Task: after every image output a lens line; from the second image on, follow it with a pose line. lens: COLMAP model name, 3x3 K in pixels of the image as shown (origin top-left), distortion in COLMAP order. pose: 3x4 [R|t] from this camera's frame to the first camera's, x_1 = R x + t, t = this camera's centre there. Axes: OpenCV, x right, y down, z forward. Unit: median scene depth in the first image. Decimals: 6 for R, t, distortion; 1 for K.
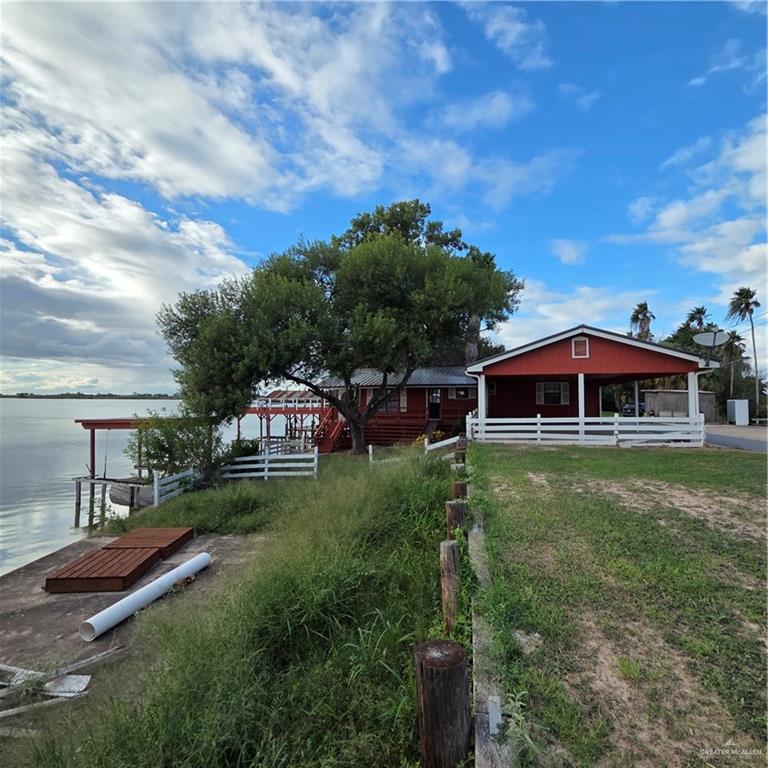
lens RADIAL K [[338.5, 0, 384.0], [0, 338.5, 408.8], [0, 0, 1]] dist [0.044456, -0.000130]
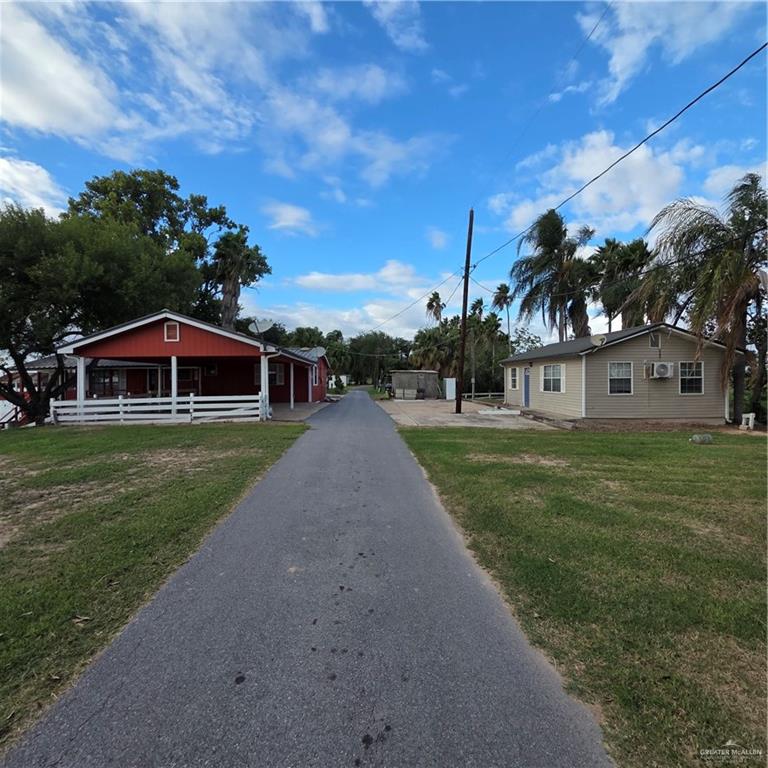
lens RADIAL K [[338.5, 0, 384.0], [0, 338.5, 408.8], [0, 0, 1]] dist [0.044456, -0.000130]
pose [[0.979885, -0.029558, 0.197362, 0.136528], [0.017960, 0.998019, 0.060301, 0.000972], [-0.198753, -0.055543, 0.978474, -0.024466]]
